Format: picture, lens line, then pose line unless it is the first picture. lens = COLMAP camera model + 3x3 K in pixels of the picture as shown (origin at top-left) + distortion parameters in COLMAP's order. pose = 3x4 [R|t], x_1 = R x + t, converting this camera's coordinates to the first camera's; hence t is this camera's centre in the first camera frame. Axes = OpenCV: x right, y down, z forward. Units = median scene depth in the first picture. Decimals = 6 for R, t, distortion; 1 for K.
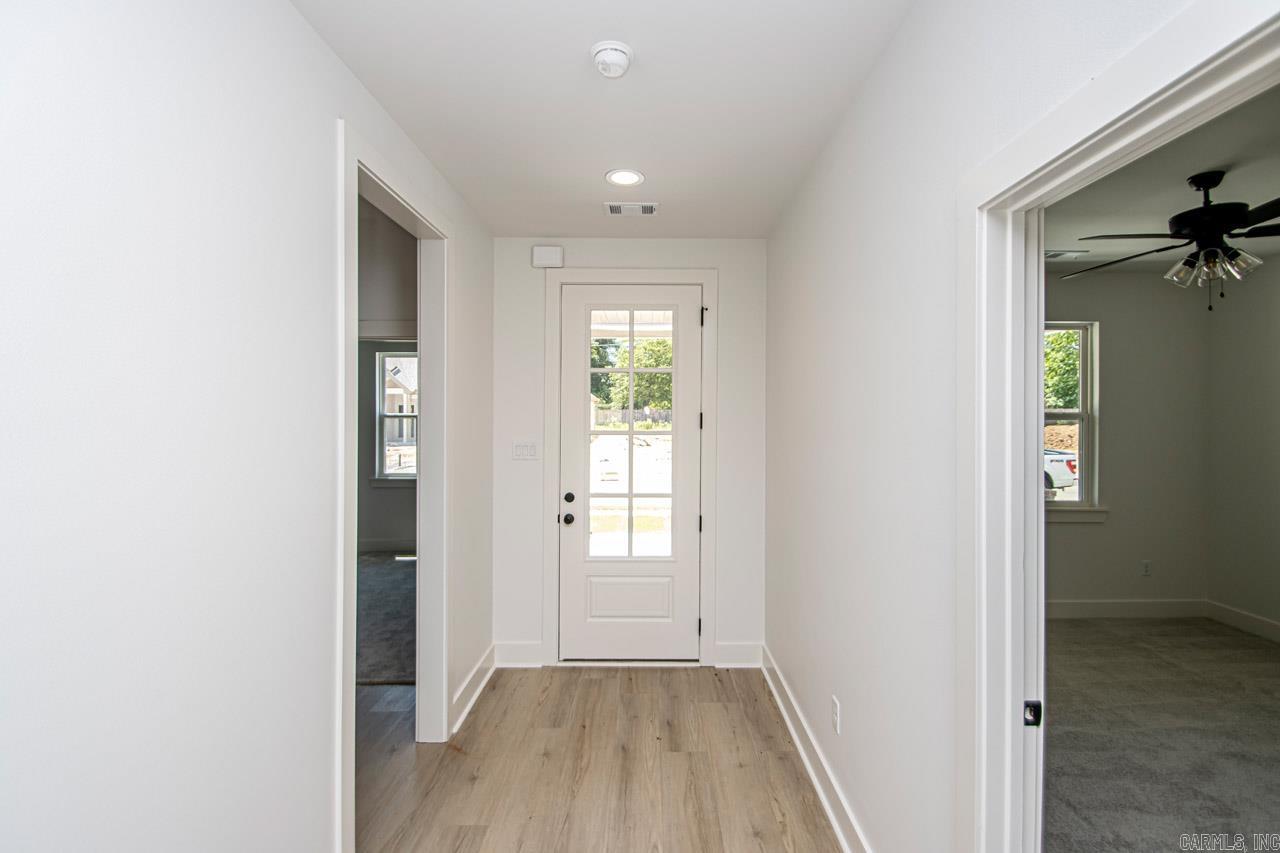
lens RADIAL K [[592.8, 0, 650.3], [0, 592.8, 425.0], [0, 0, 1]] dist [0.017826, -0.017539]
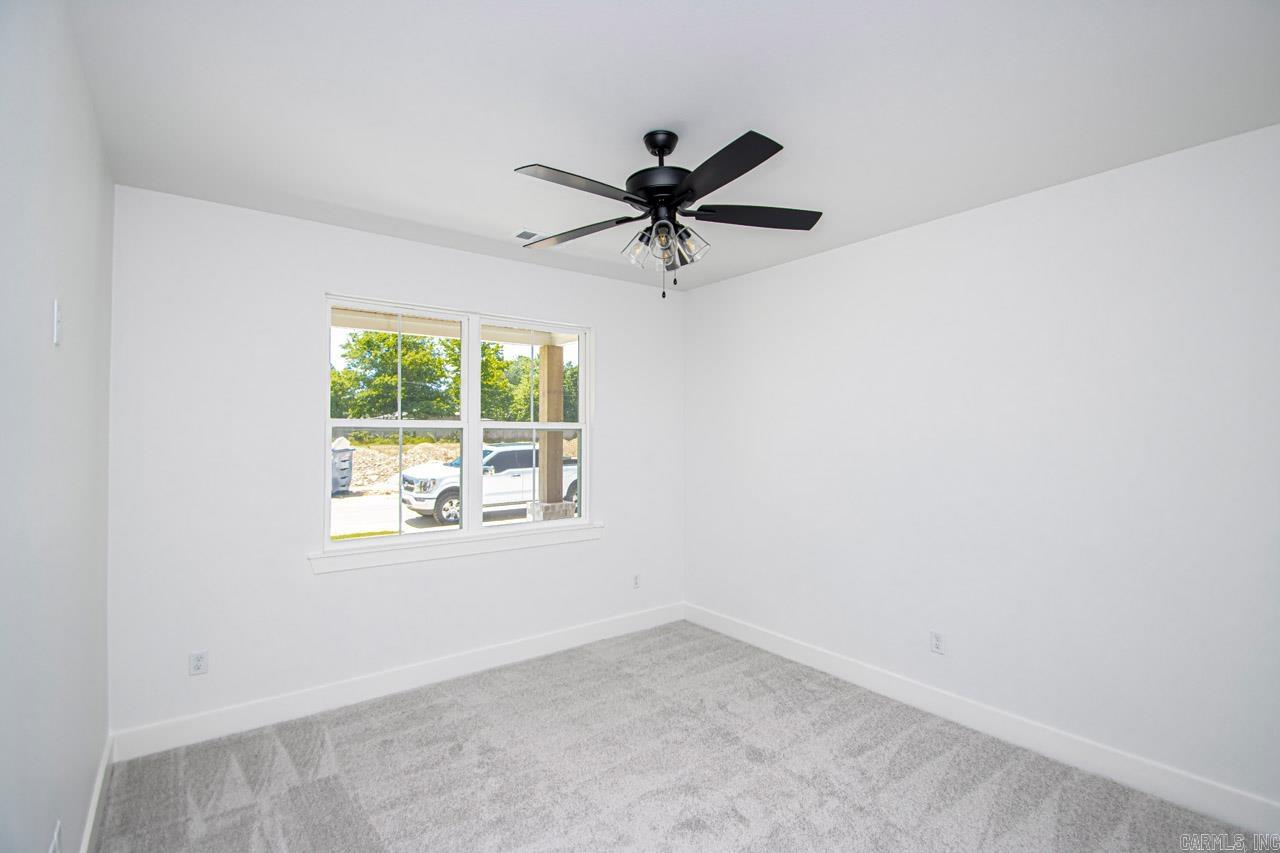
lens RADIAL K [[592.8, 0, 650.3], [0, 592.8, 425.0], [0, 0, 1]] dist [0.017826, -0.017539]
pose [[0.787581, 0.009361, 0.616139, 0.358343], [0.002482, 0.999828, -0.018362, 0.004234], [-0.616206, 0.015991, 0.787423, 0.304950]]
